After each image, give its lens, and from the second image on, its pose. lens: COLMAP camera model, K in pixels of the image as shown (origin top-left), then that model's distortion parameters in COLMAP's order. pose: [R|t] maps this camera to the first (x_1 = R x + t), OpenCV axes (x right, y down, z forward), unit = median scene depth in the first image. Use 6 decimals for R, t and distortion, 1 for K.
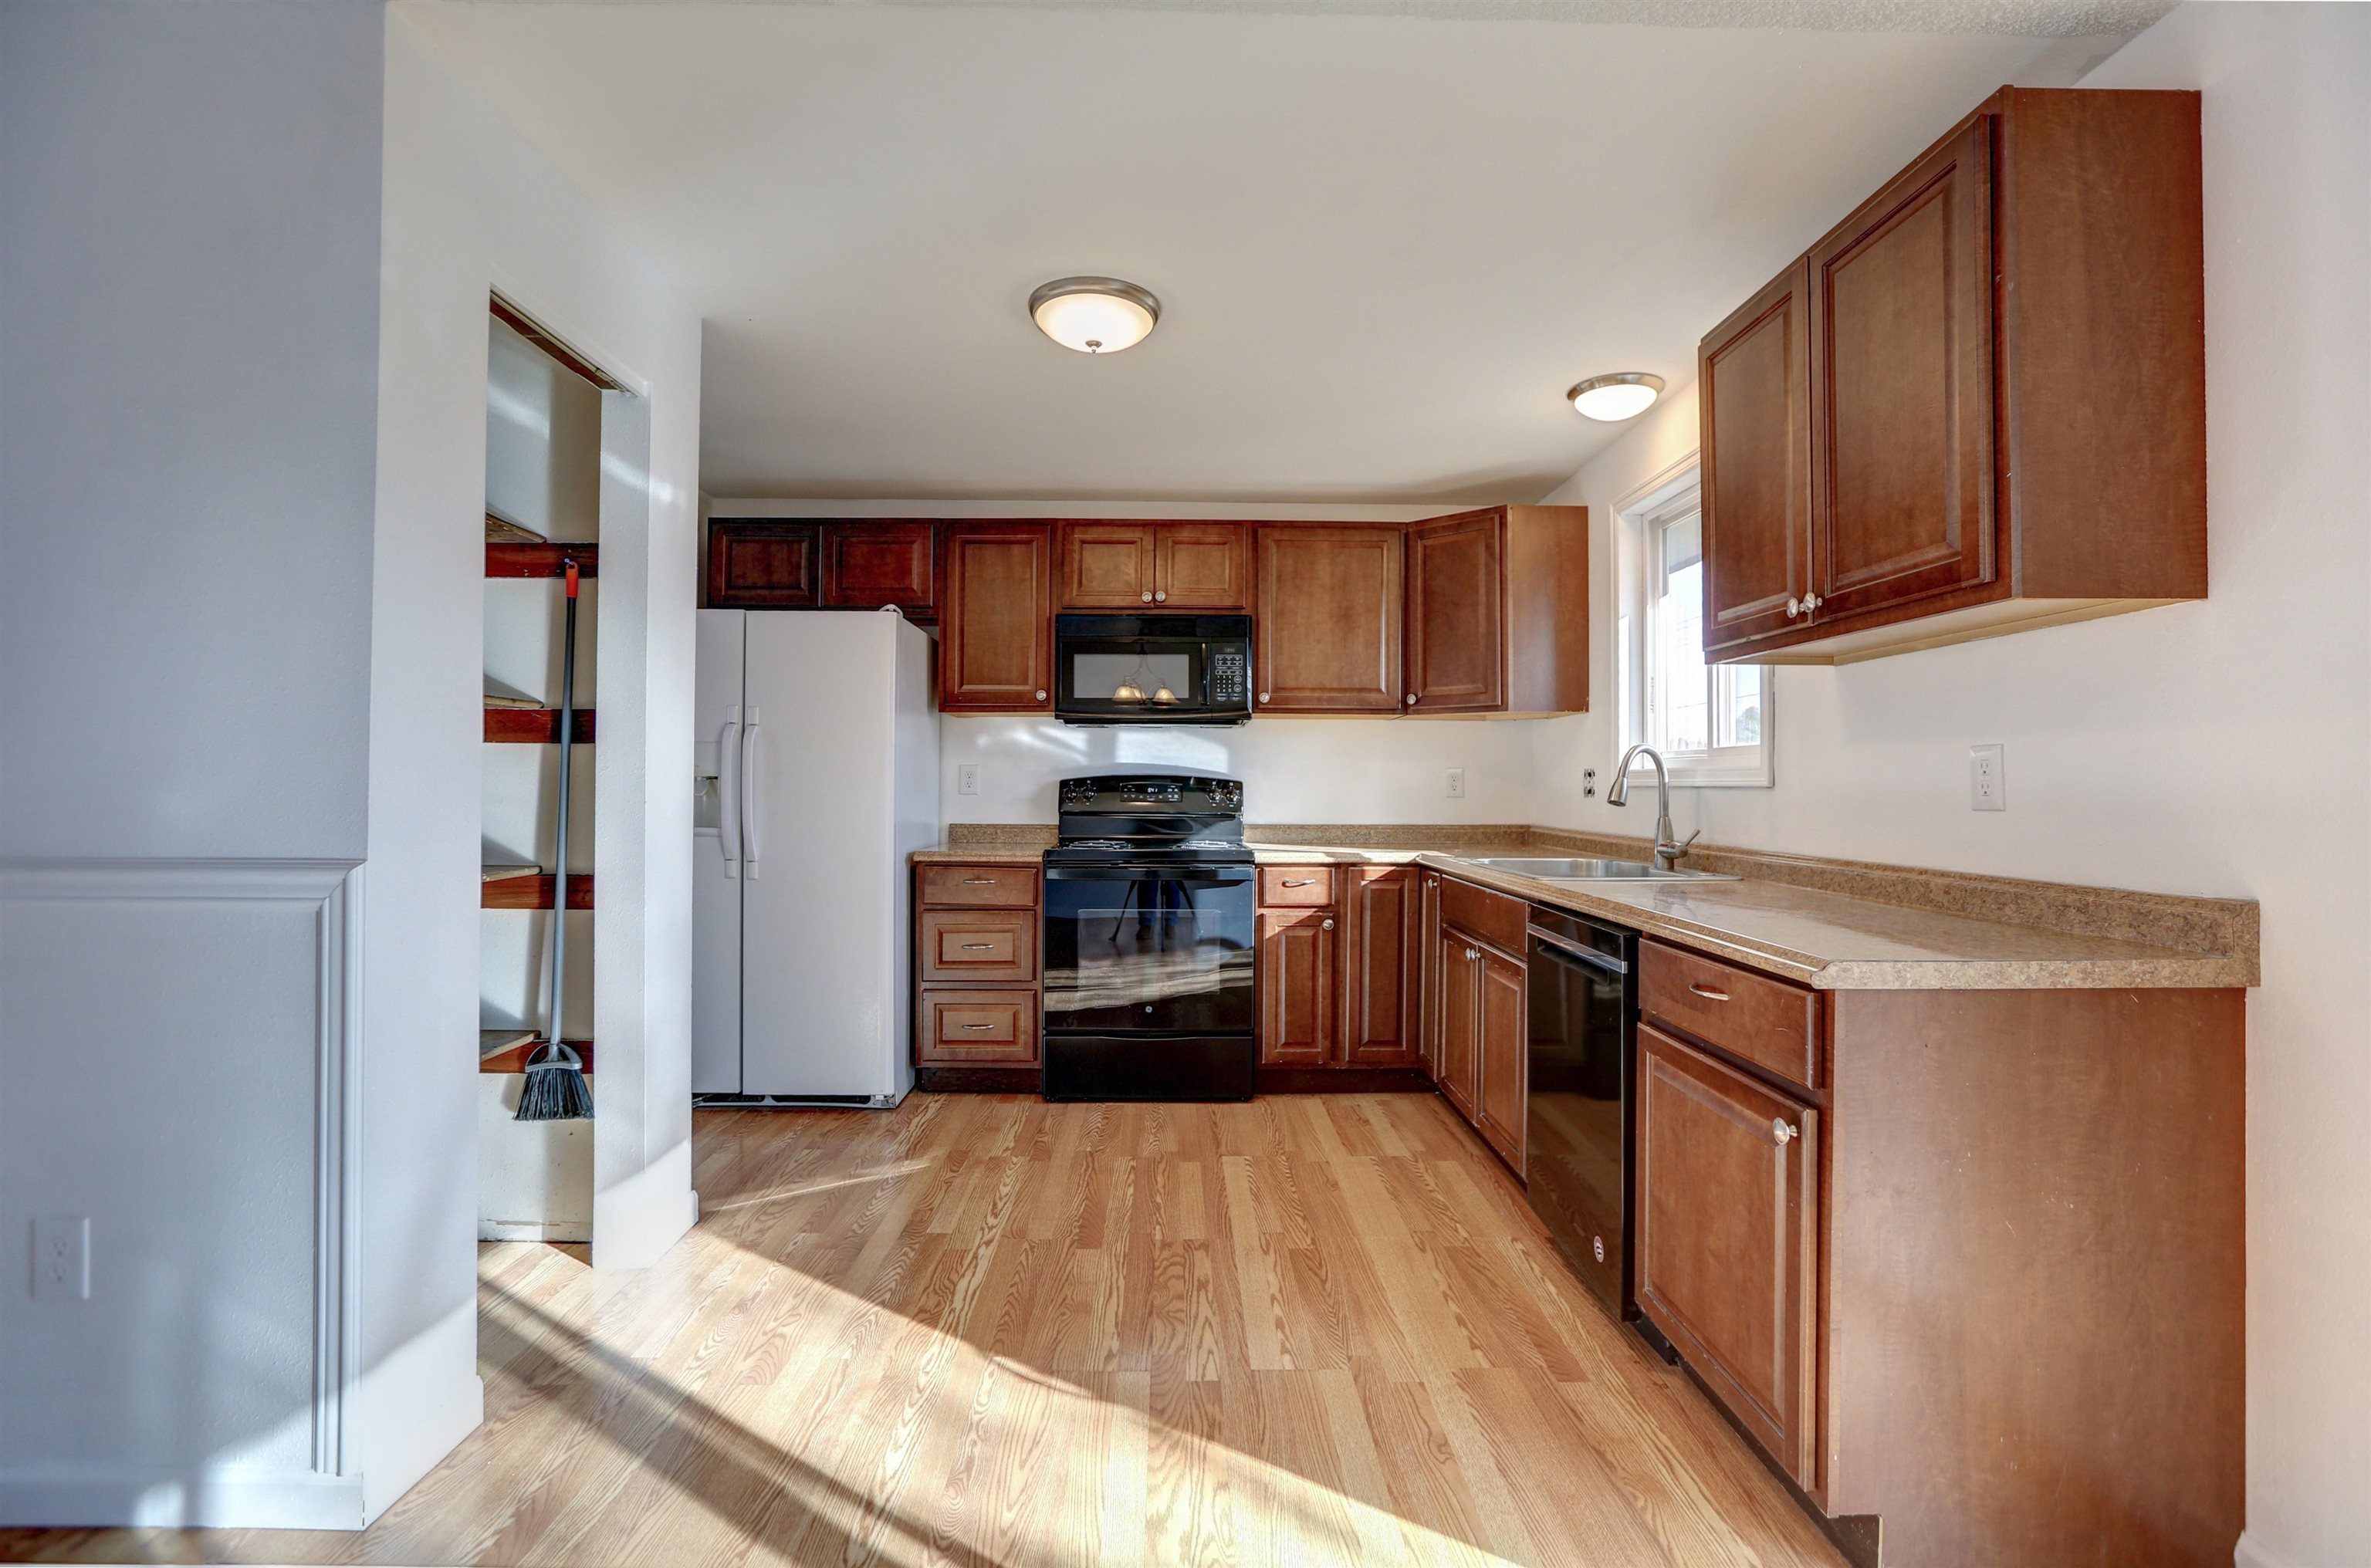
lens RADIAL K [[1028.2, 0, 1165.6], [0, 1028.2, 795.8], [0, 0, 1]] dist [-0.011300, 0.000640]
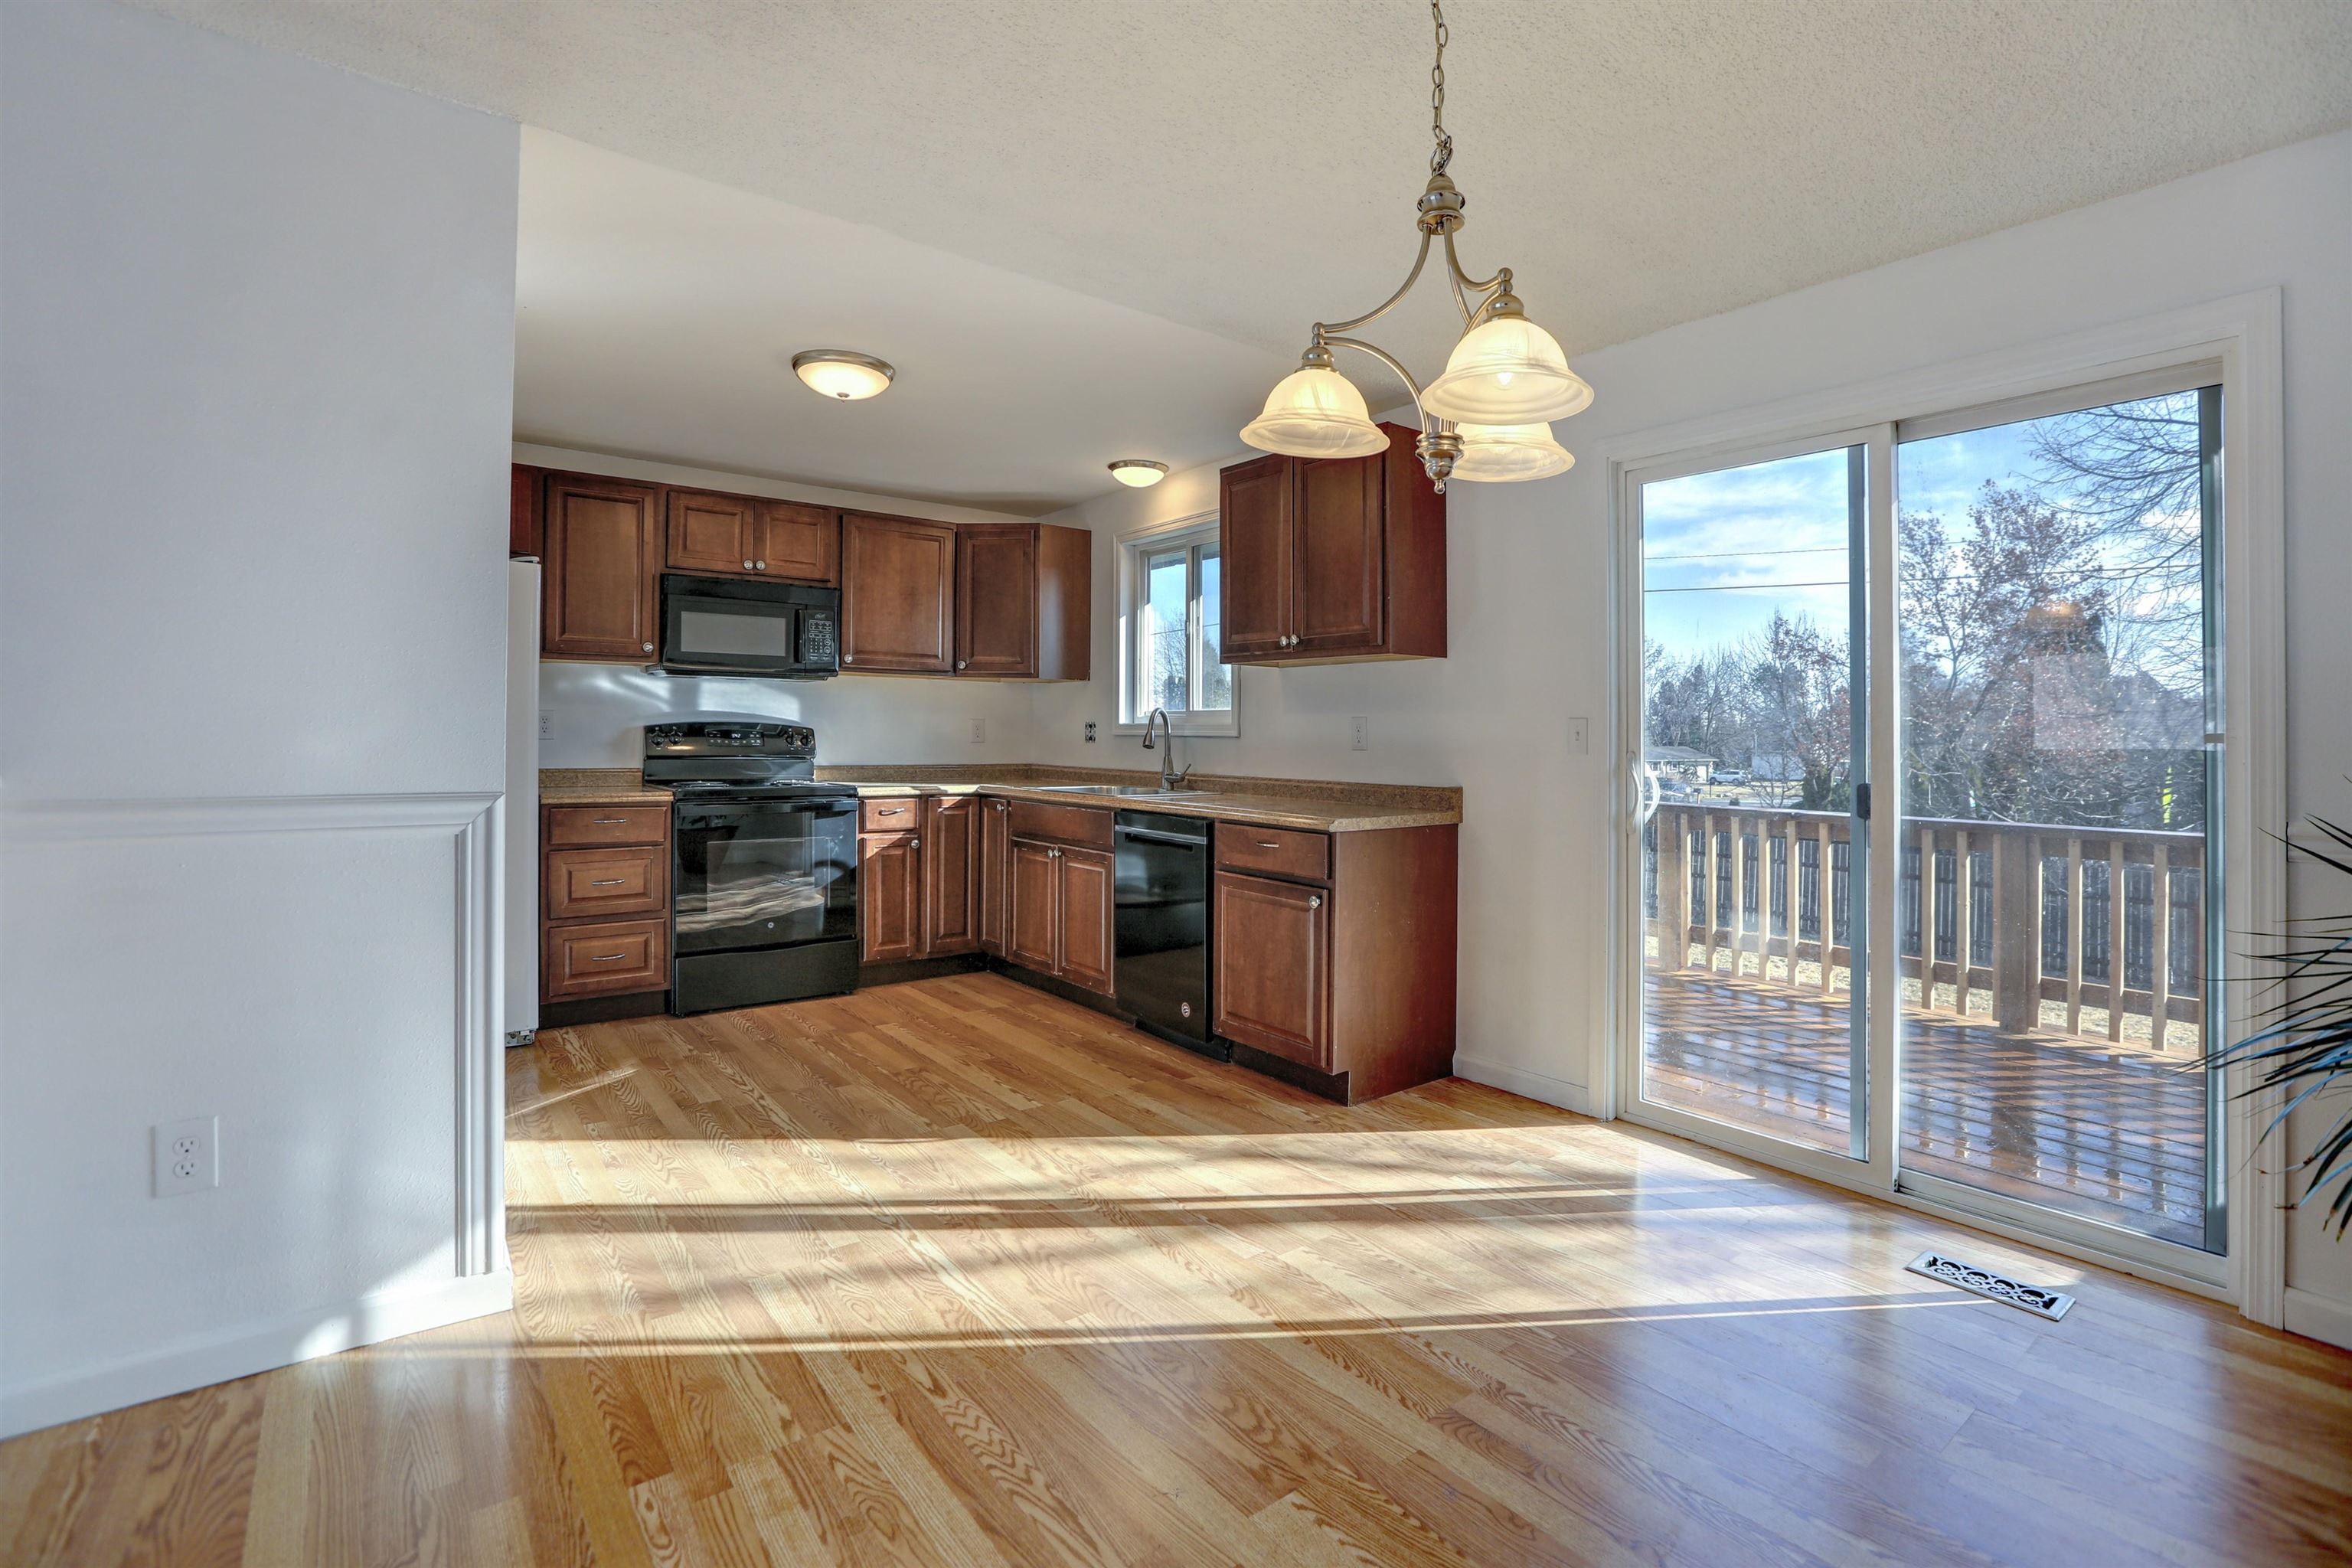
lens RADIAL K [[1105.4, 0, 1160.6], [0, 1105.4, 754.3], [0, 0, 1]] dist [-0.062020, 0.025821]
pose [[0.799523, -0.005249, 0.600613, -0.402653], [-0.002740, 0.999920, 0.012385, -0.001571], [-0.600630, -0.011548, 0.799444, -0.247130]]
